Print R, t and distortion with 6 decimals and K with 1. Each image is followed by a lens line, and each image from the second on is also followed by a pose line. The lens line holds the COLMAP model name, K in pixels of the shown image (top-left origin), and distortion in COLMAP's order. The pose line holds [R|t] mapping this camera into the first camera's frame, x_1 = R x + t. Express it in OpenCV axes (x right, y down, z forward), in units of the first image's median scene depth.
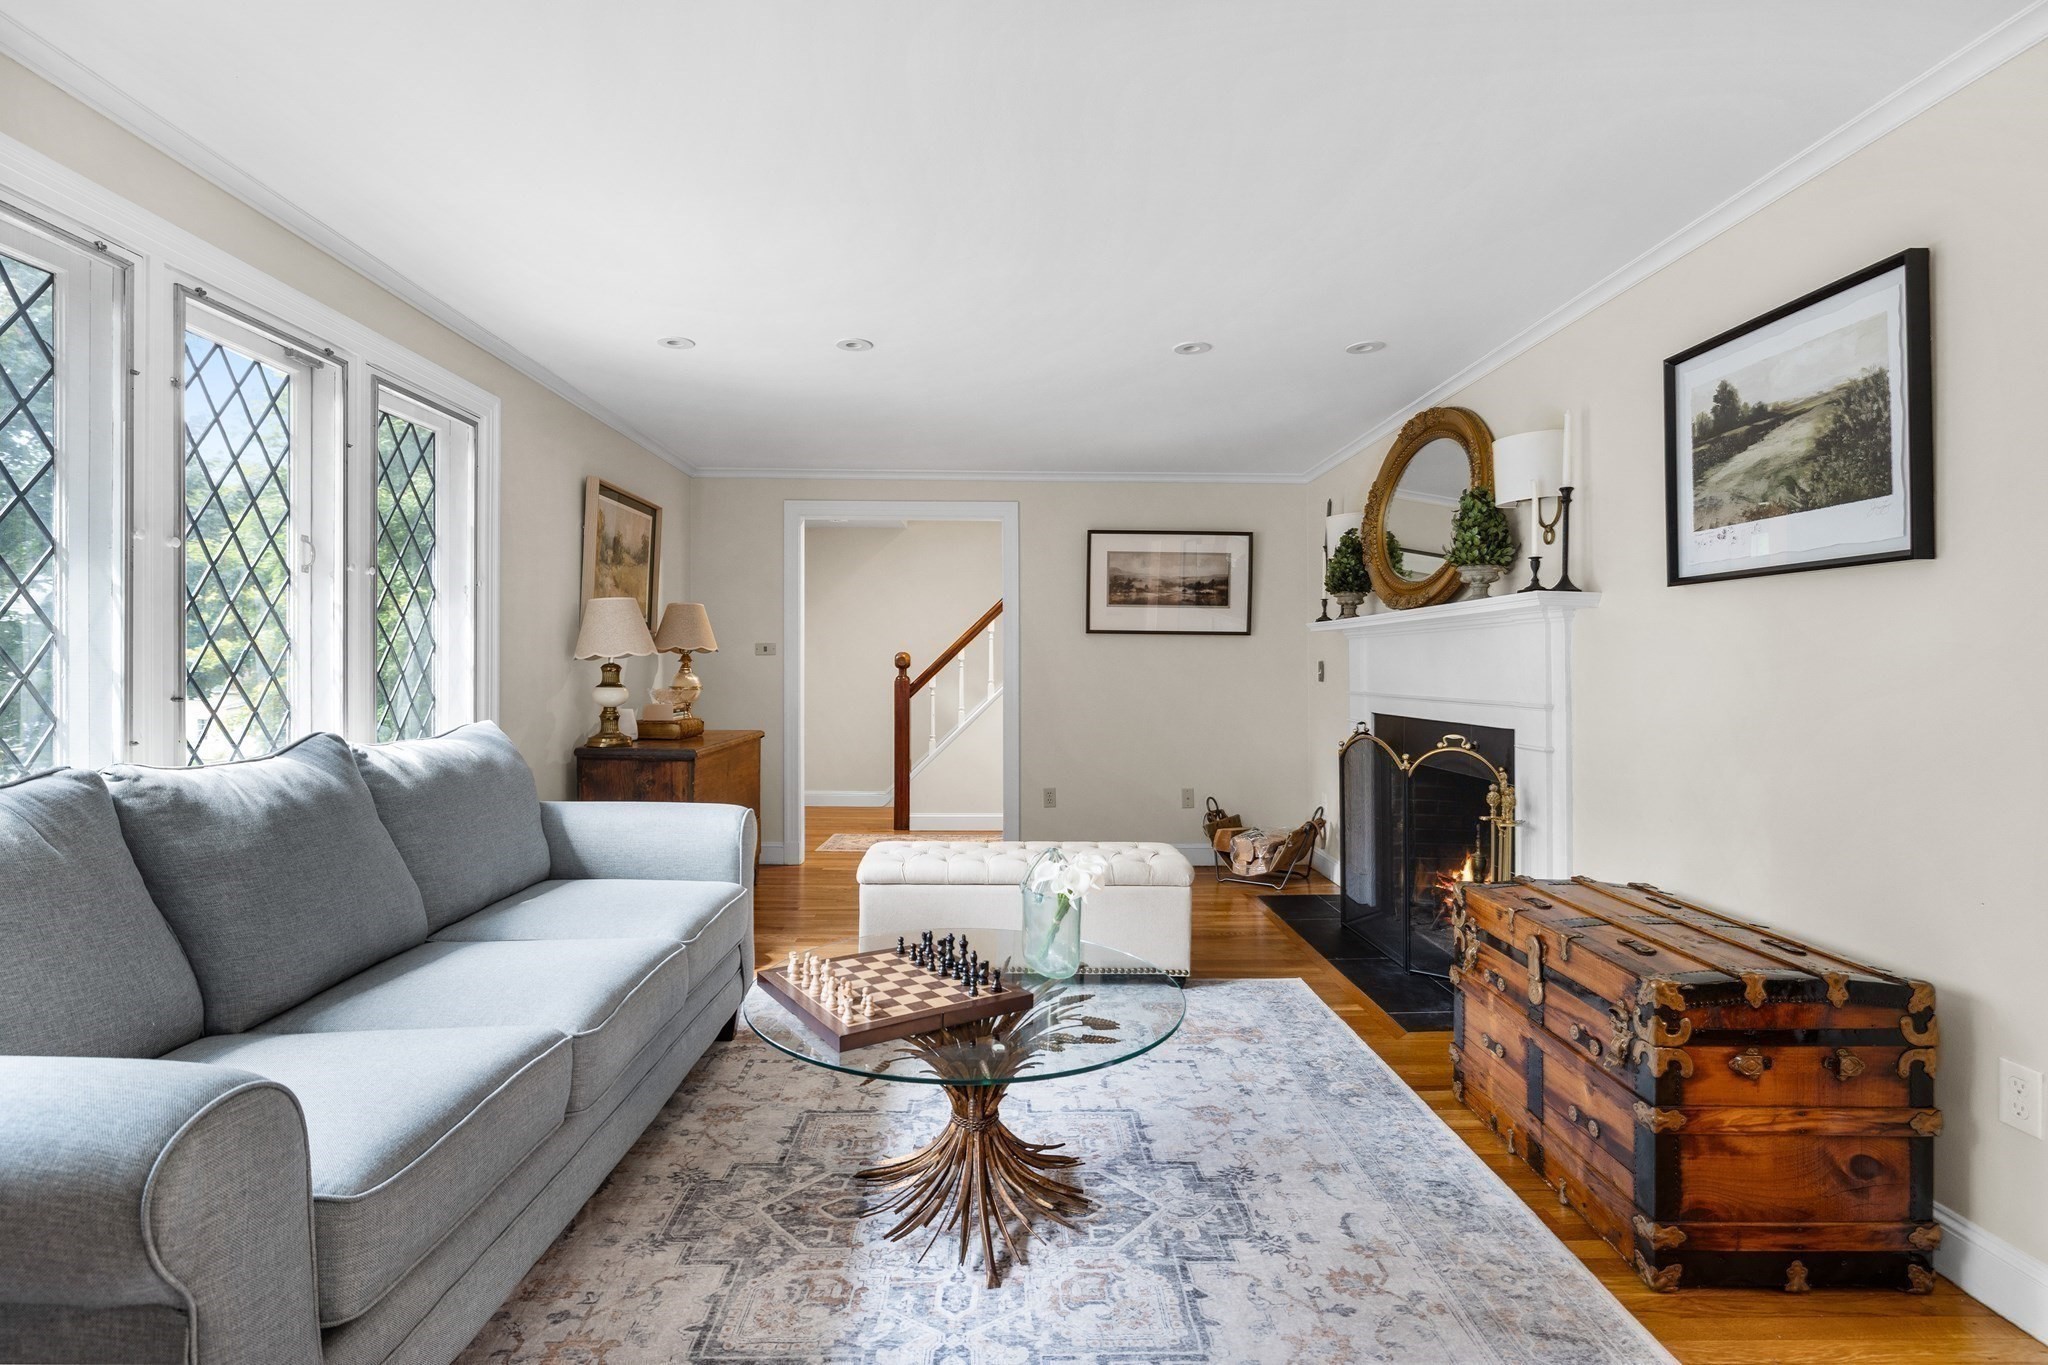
lens RADIAL K [[989.4, 0, 963.8], [0, 989.4, 667.4], [0, 0, 1]] dist [-0.003154, 0.000958]
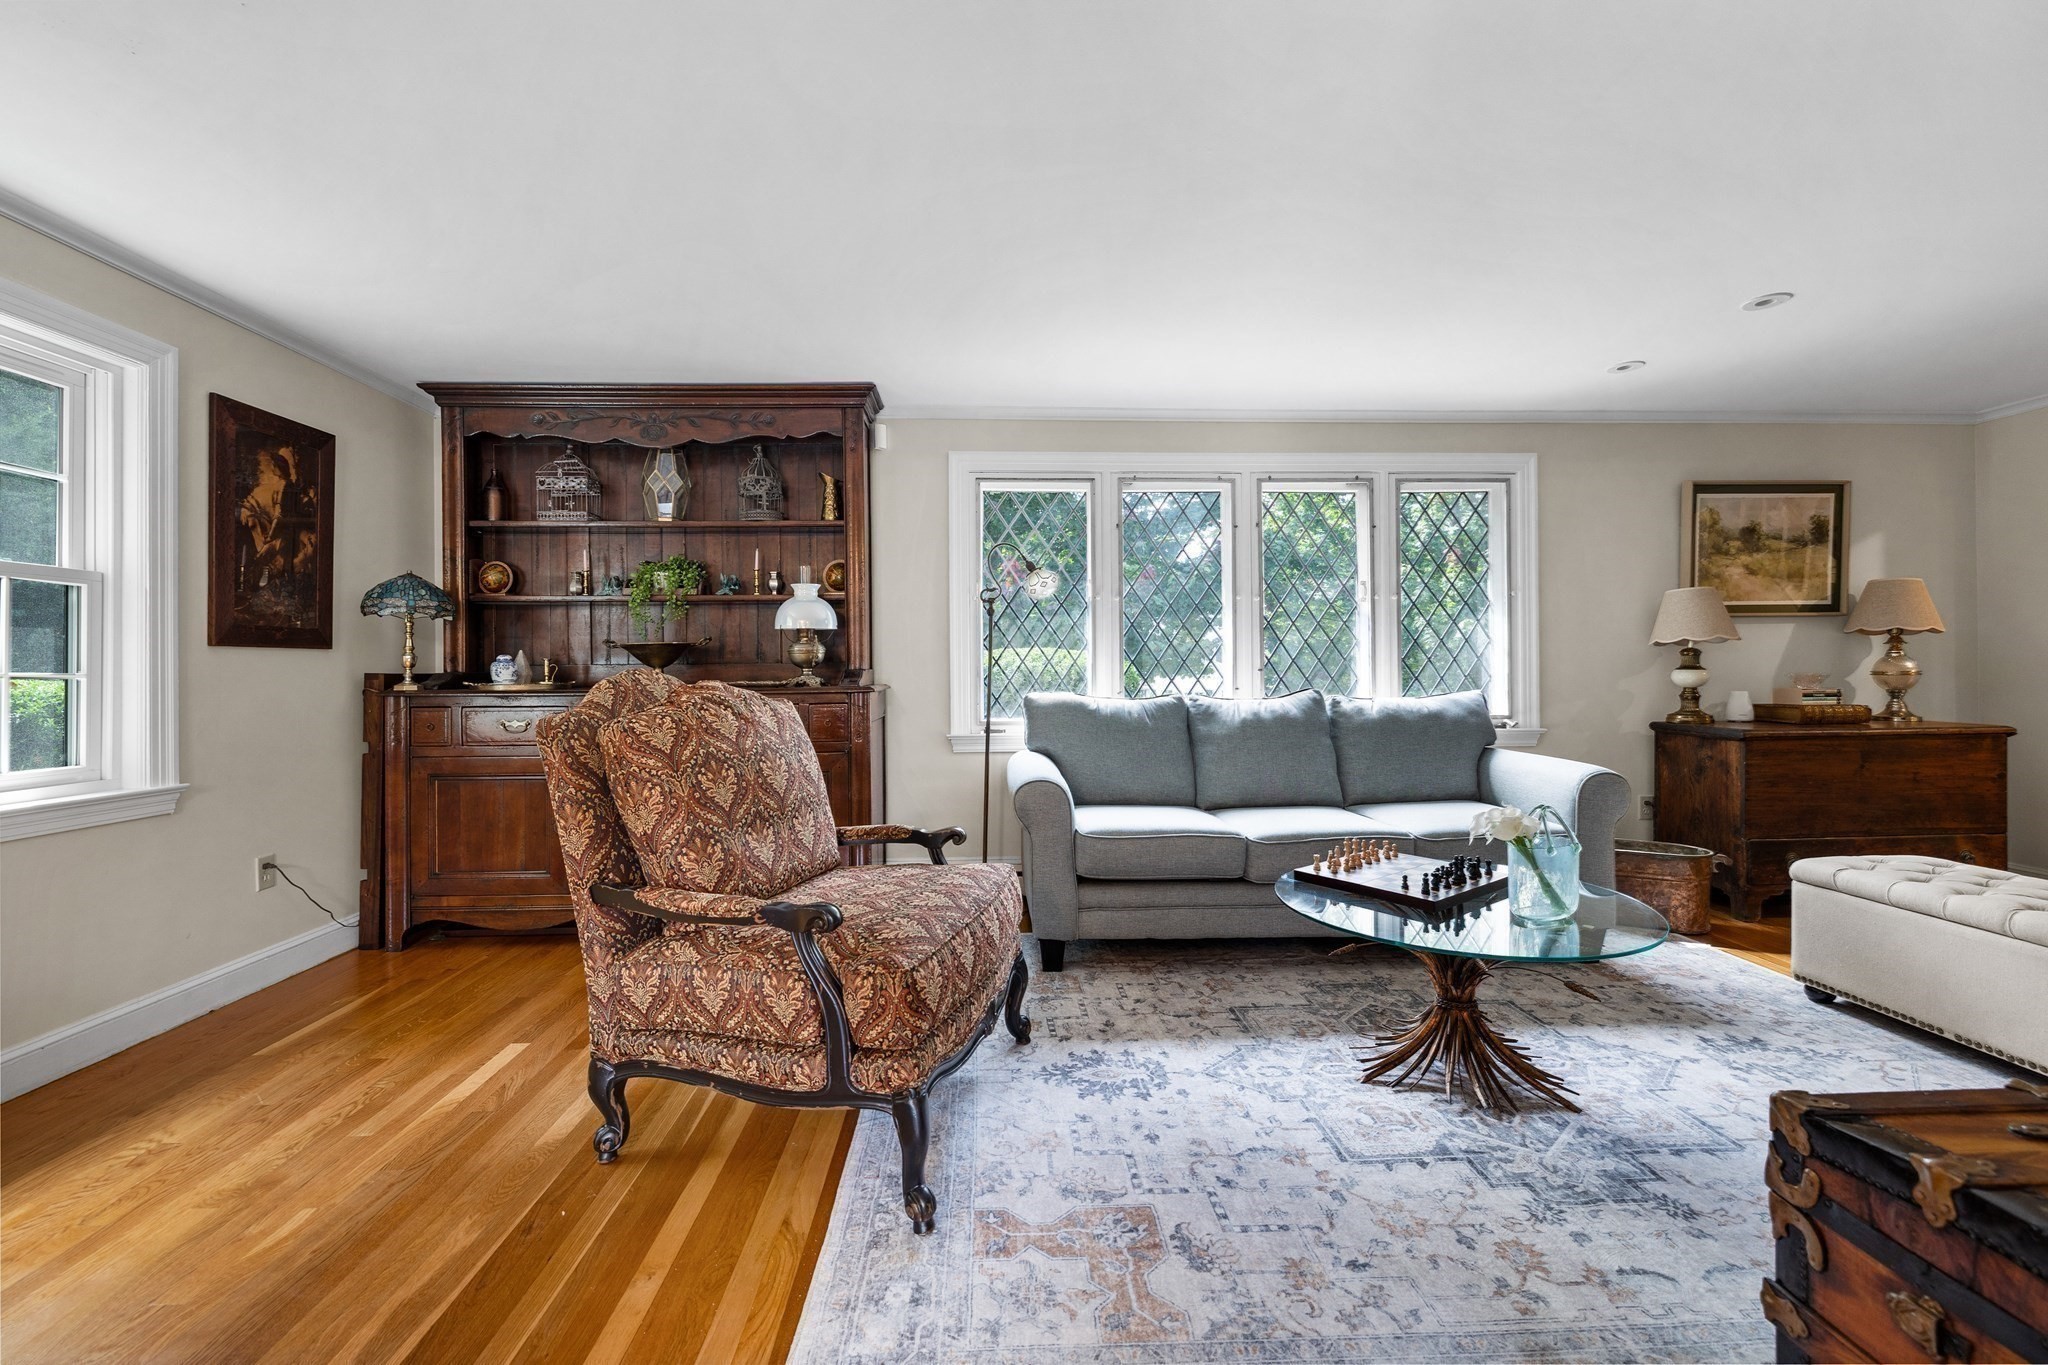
lens RADIAL K [[877.4, 0, 1040.2], [0, 877.4, 672.0], [0, 0, 1]] dist [0.003870, 0.000234]
pose [[0.047033, 0.001250, -0.998893, 1.034540], [0.006882, 0.999975, 0.001575, 0.028311], [0.998870, -0.006948, 0.047023, 0.398448]]
